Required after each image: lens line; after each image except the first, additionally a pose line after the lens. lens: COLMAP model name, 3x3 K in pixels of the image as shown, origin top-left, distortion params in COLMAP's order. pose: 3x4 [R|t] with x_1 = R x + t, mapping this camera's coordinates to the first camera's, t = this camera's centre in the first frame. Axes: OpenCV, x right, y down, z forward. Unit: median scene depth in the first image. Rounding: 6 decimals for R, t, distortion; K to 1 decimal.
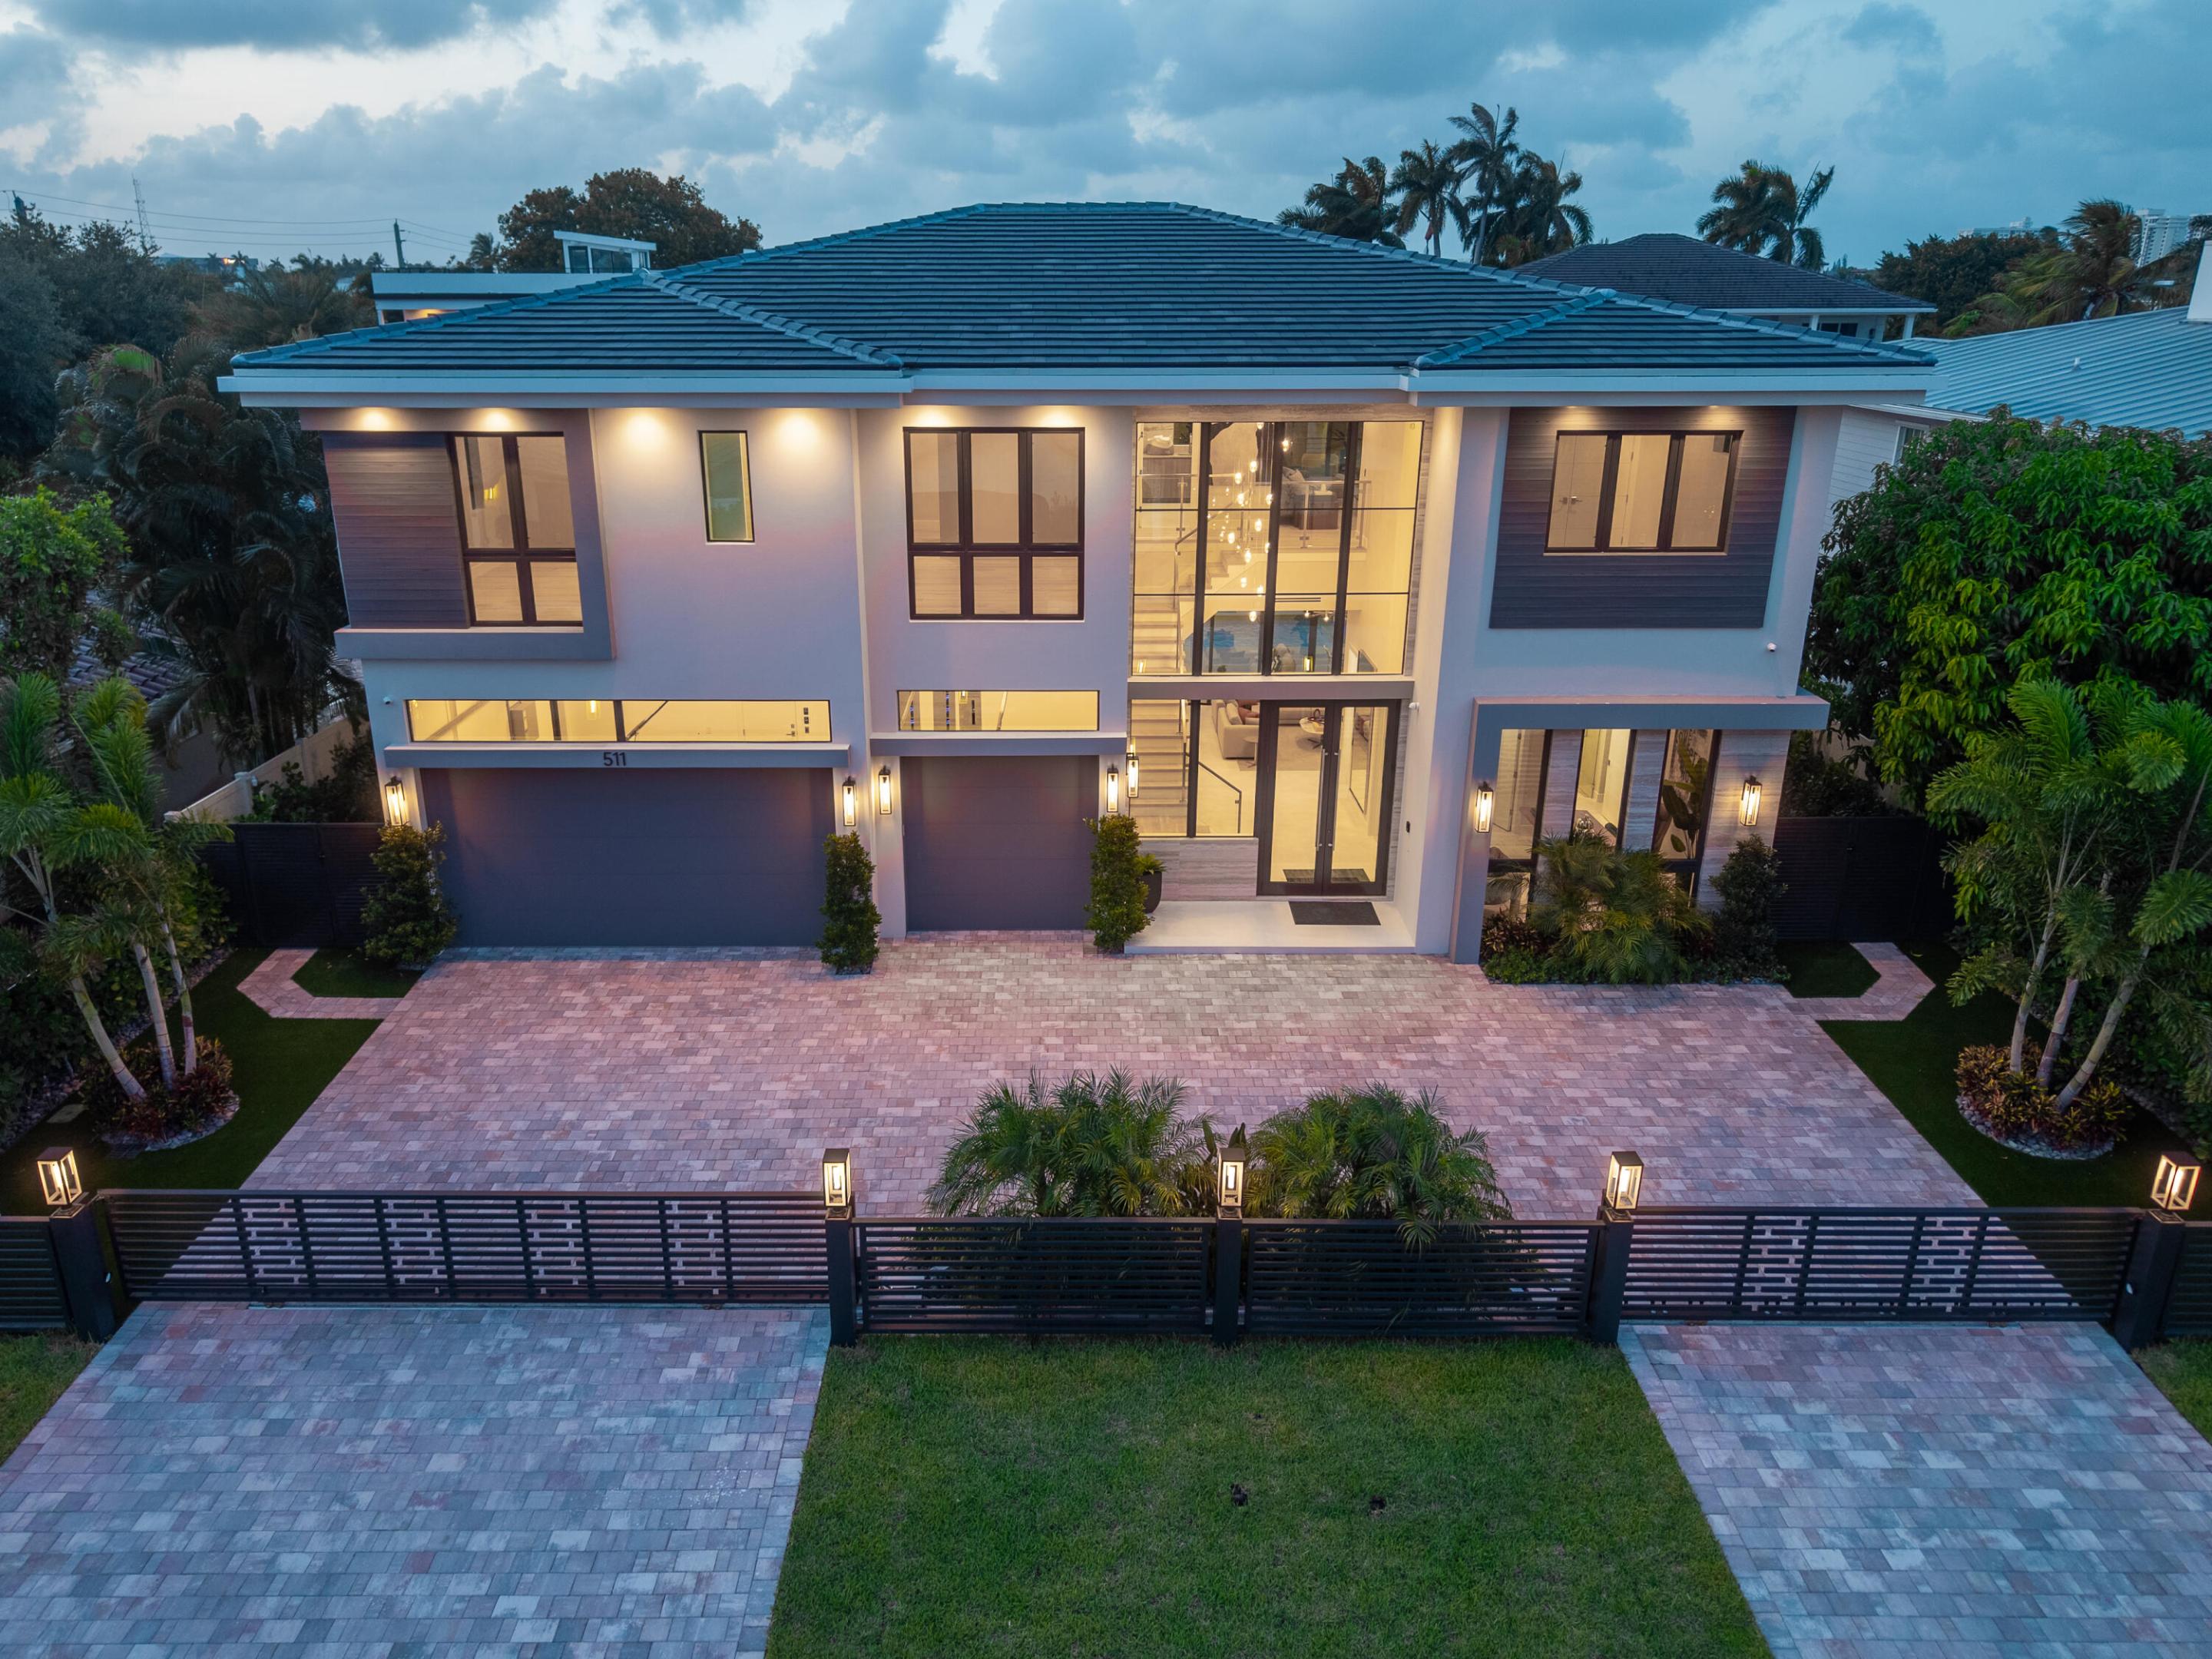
lens RADIAL K [[1569.4, 0, 1077.7], [0, 1569.4, 748.9], [0, 0, 1]] dist [0.050706, 0.004278]
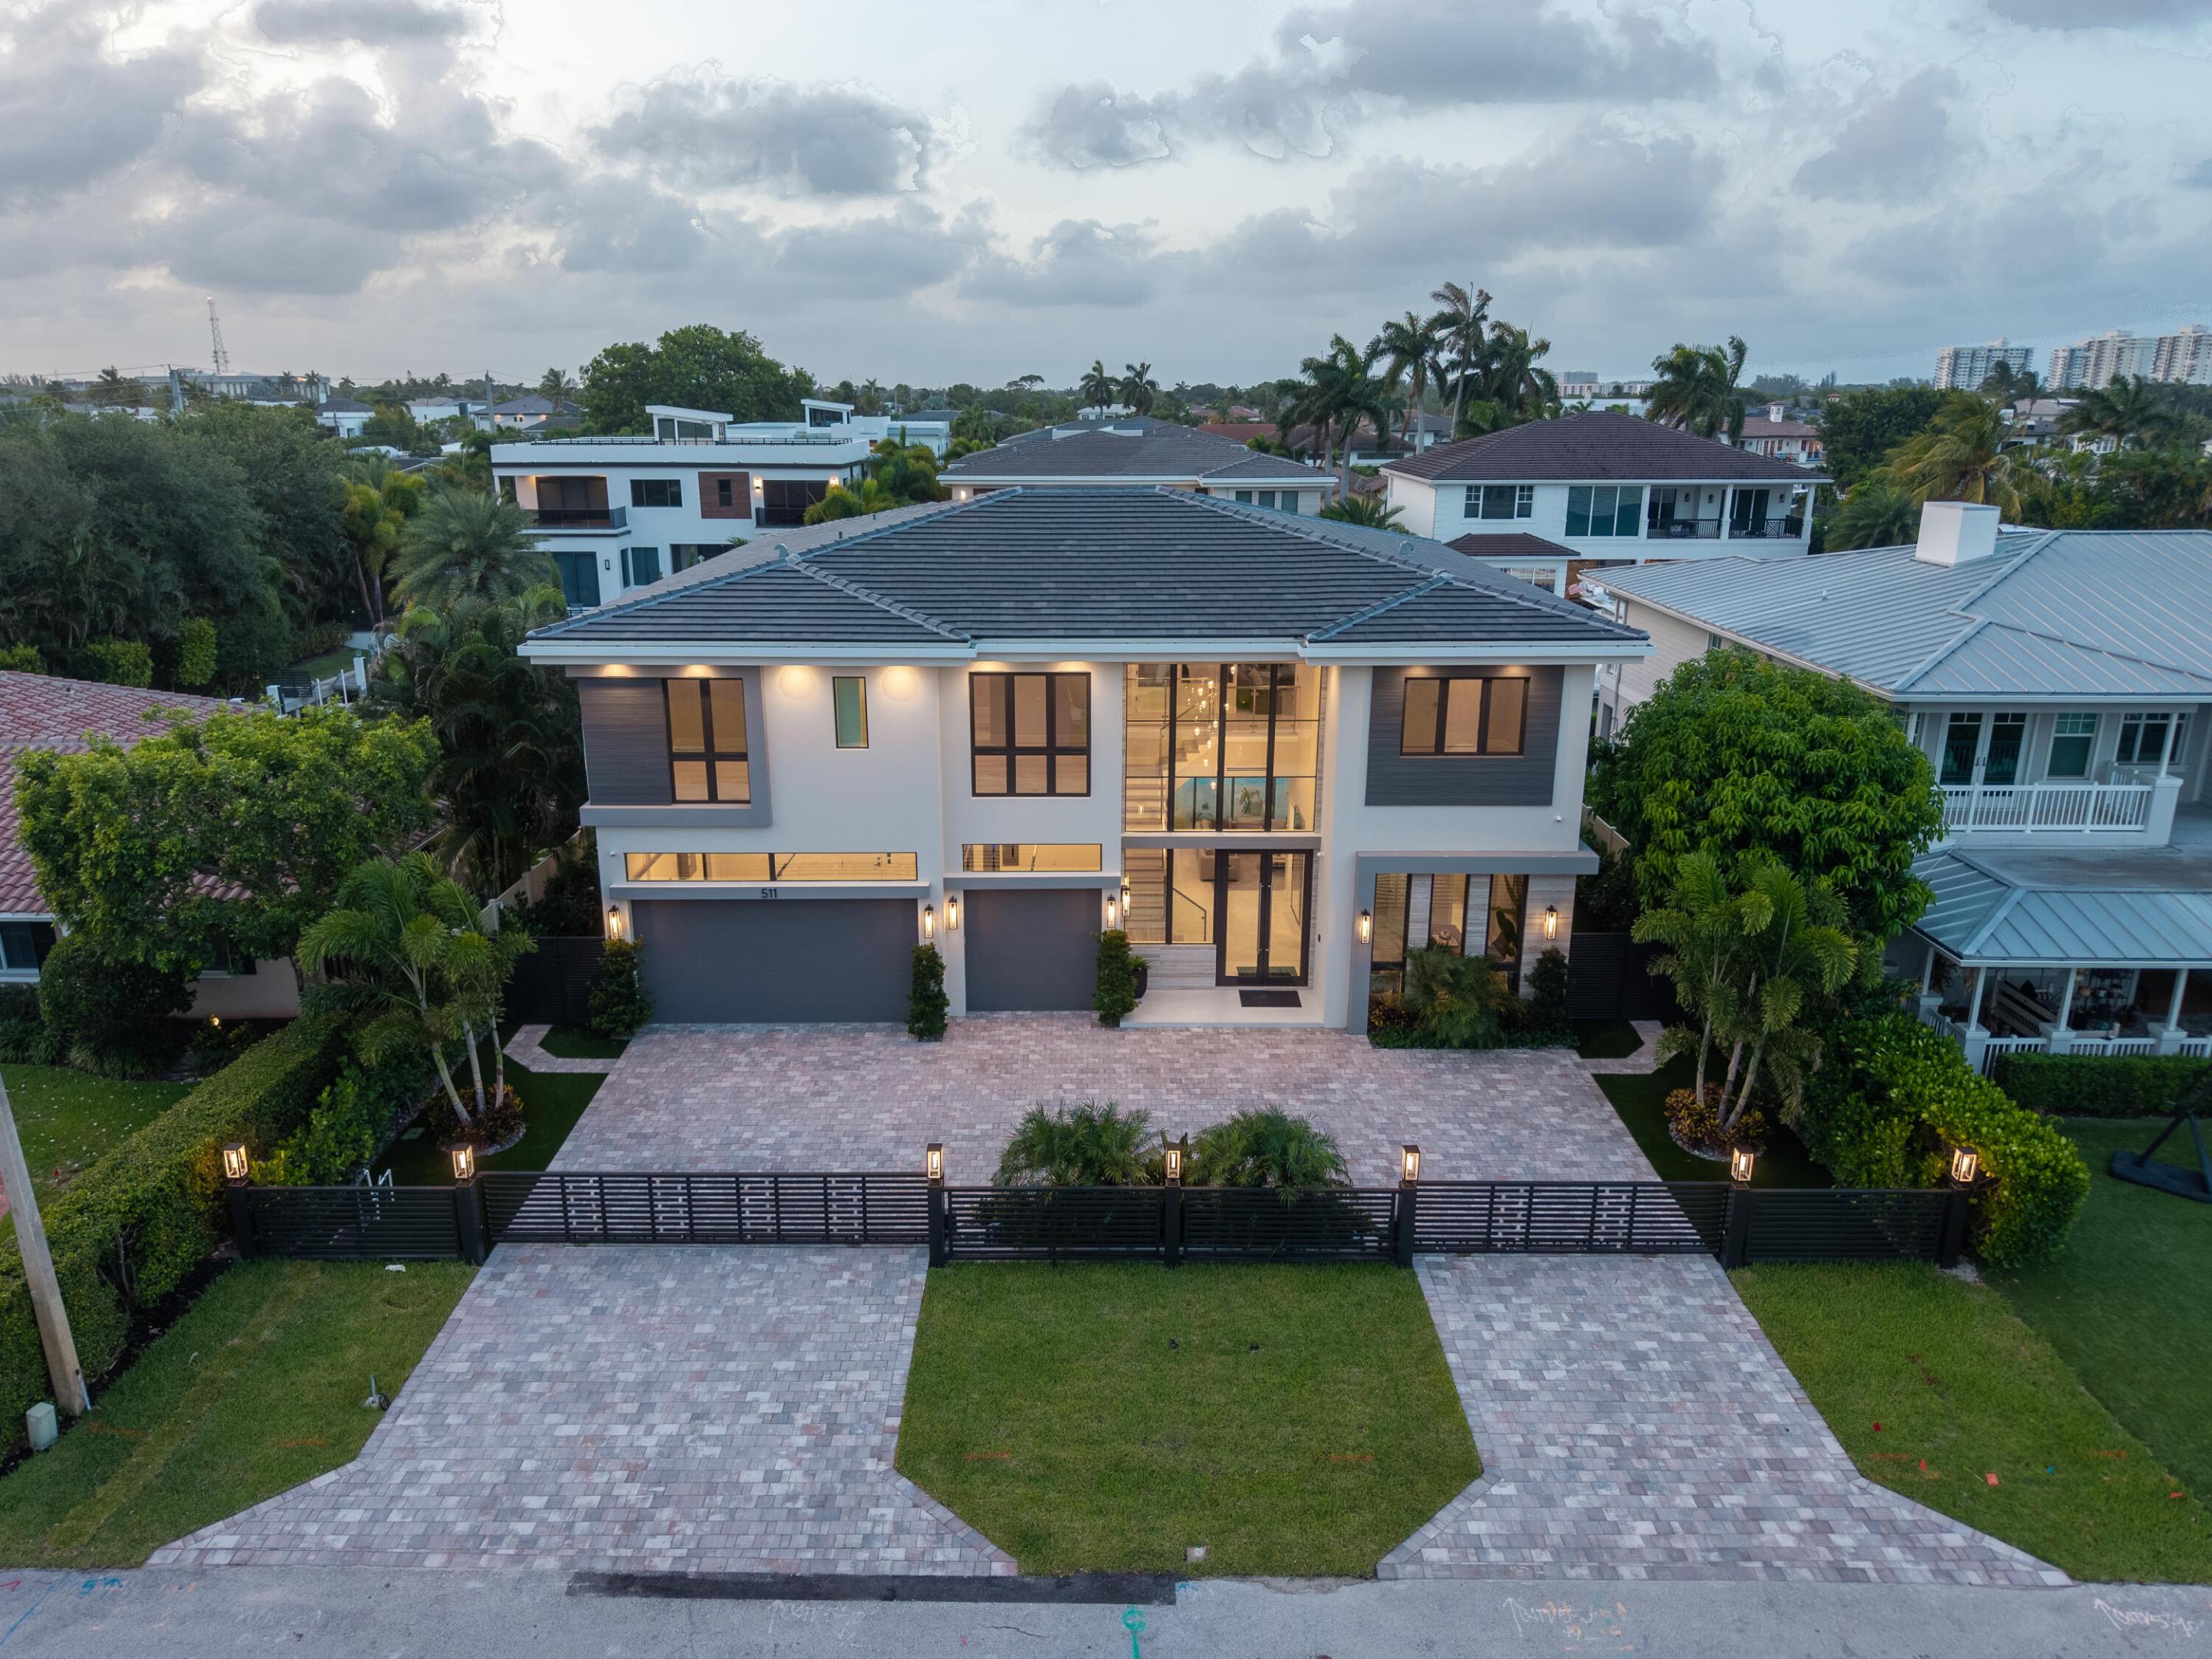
lens RADIAL K [[1448.5, 0, 1106.0], [0, 1448.5, 829.5], [0, 0, 1]] dist [0.122829, -0.090711]
pose [[0.999997, 0.000825, 0.002461, 0.016869], [-0.000802, 0.999954, -0.009569, -0.045444], [-0.002469, 0.009567, 0.999951, -0.396857]]
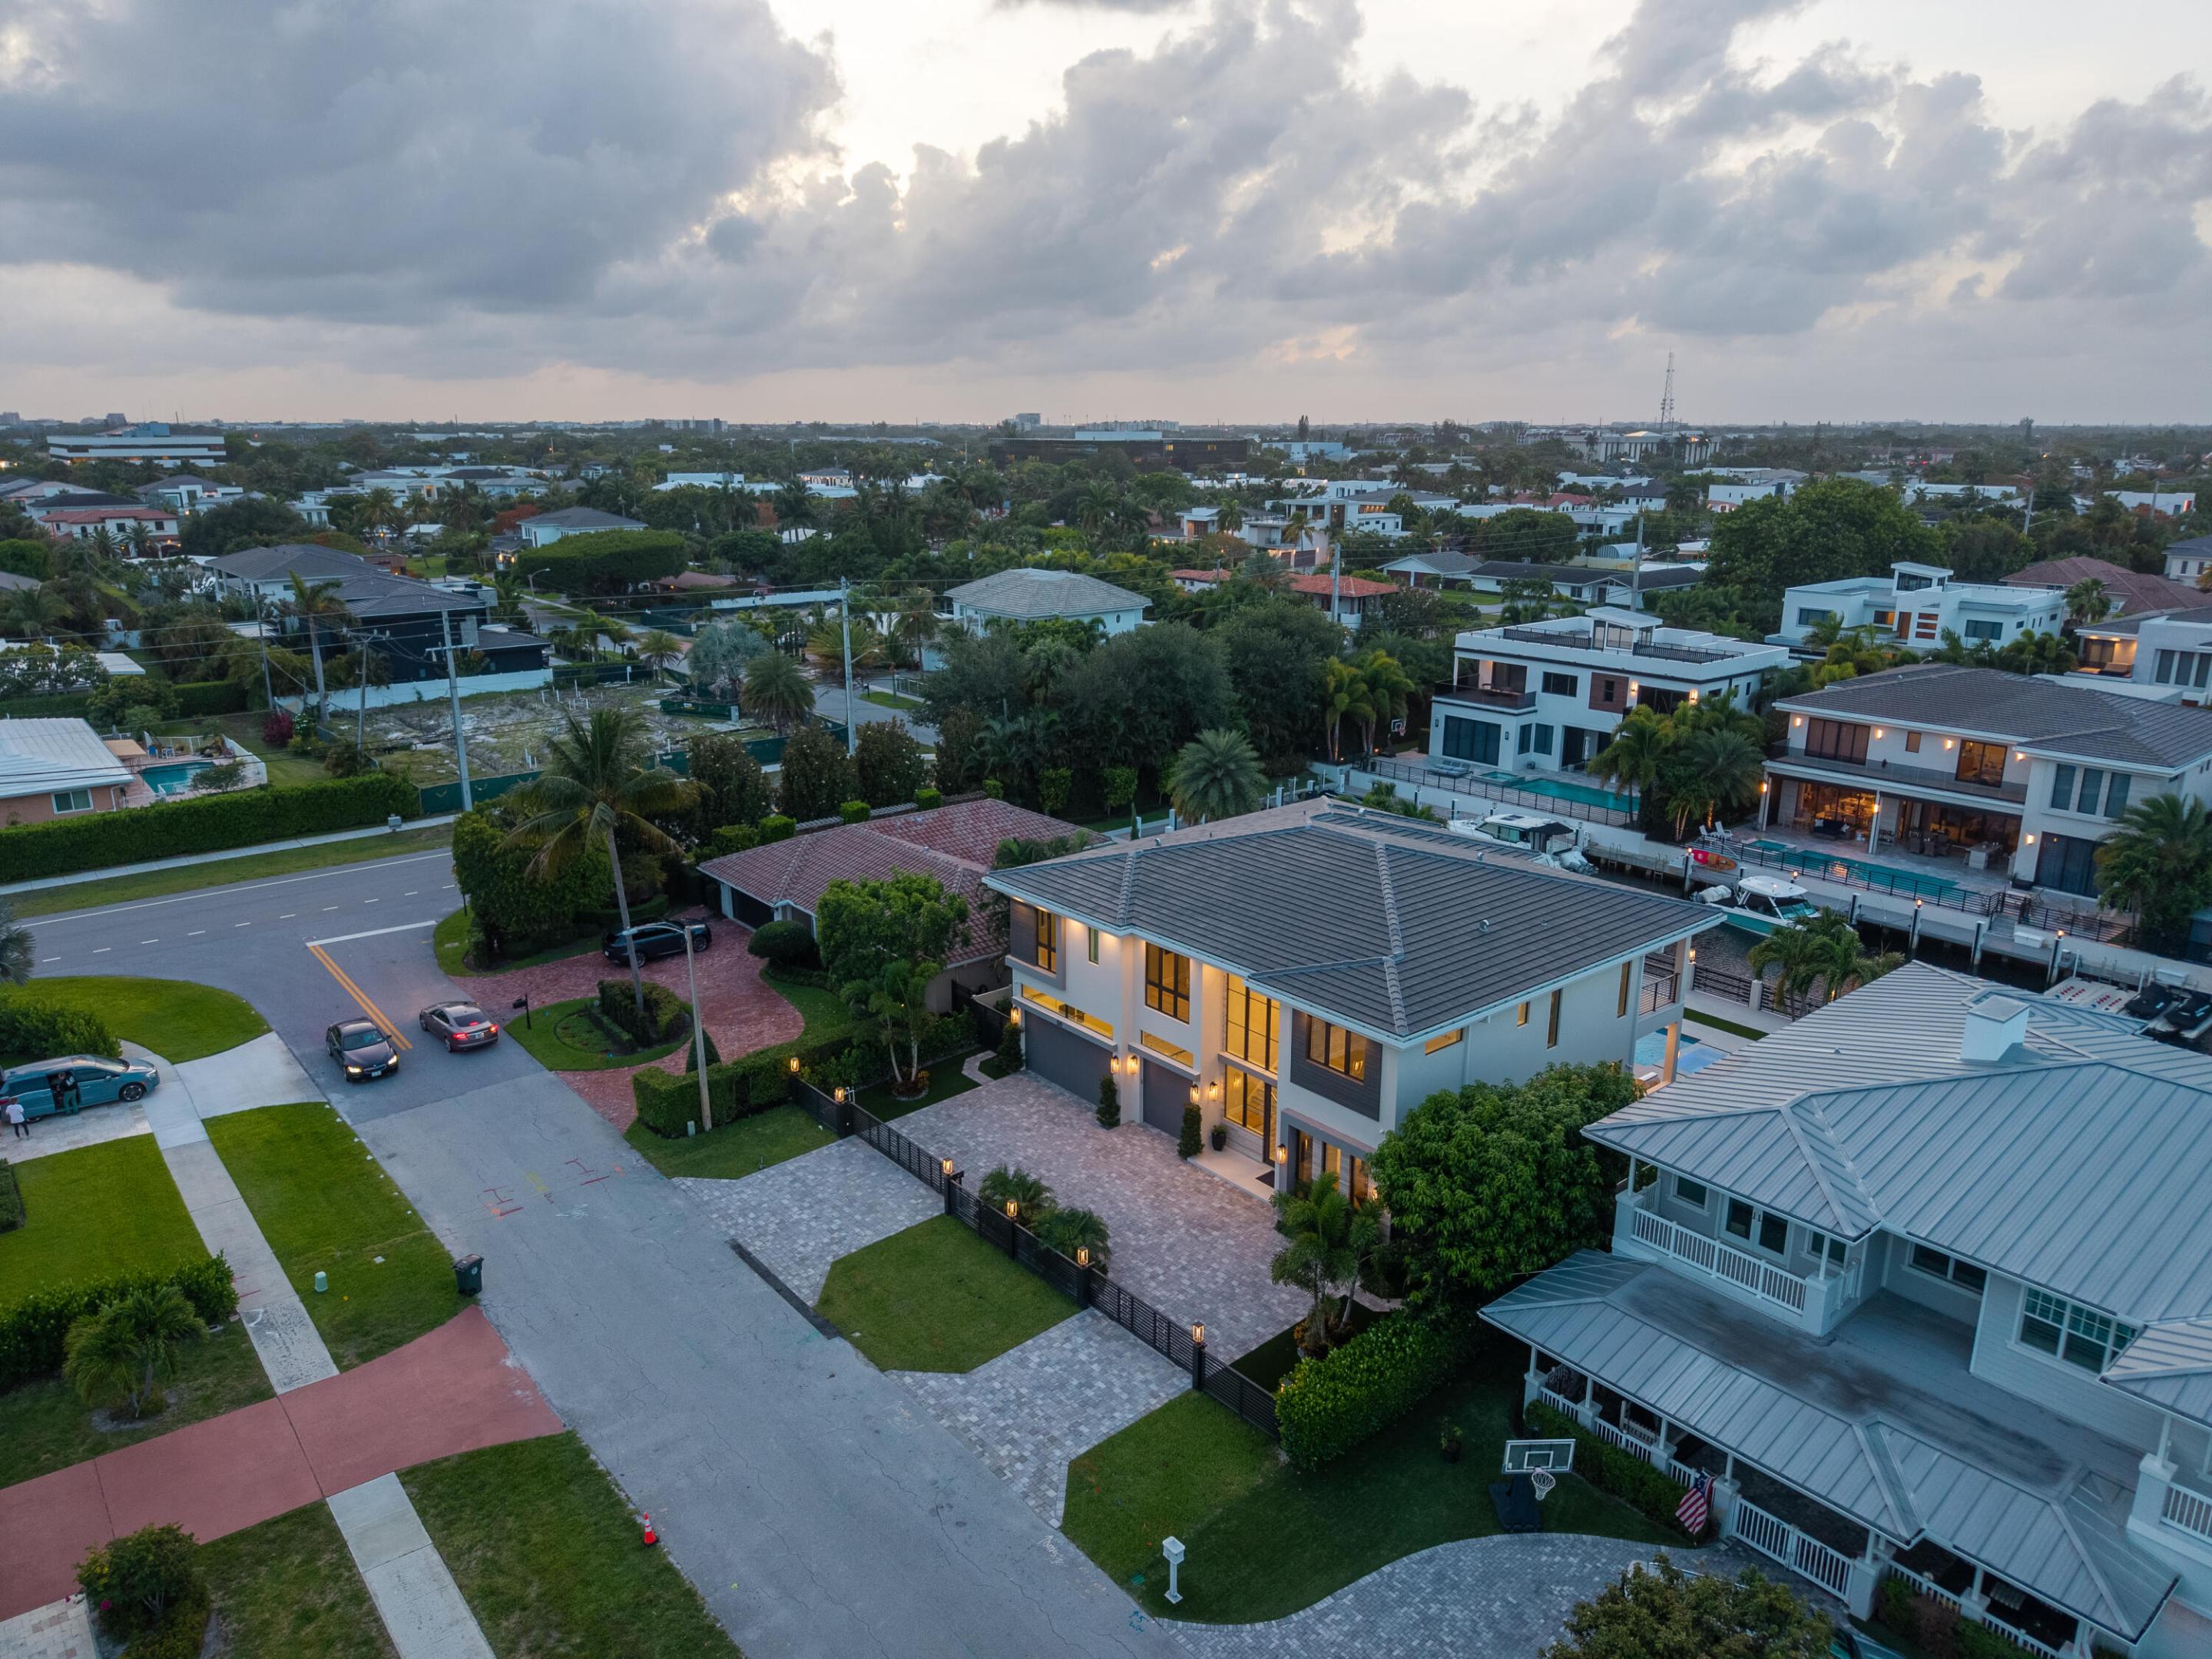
lens RADIAL K [[1507.4, 0, 1106.0], [0, 1507.4, 829.5], [0, 0, 1]] dist [0.285254, 0.000831]
pose [[0.645628, 0.202912, -0.736201, 1.907466], [-0.228847, 0.971156, 0.066978, -0.602476], [0.728556, 0.125234, 0.673441, -0.907090]]
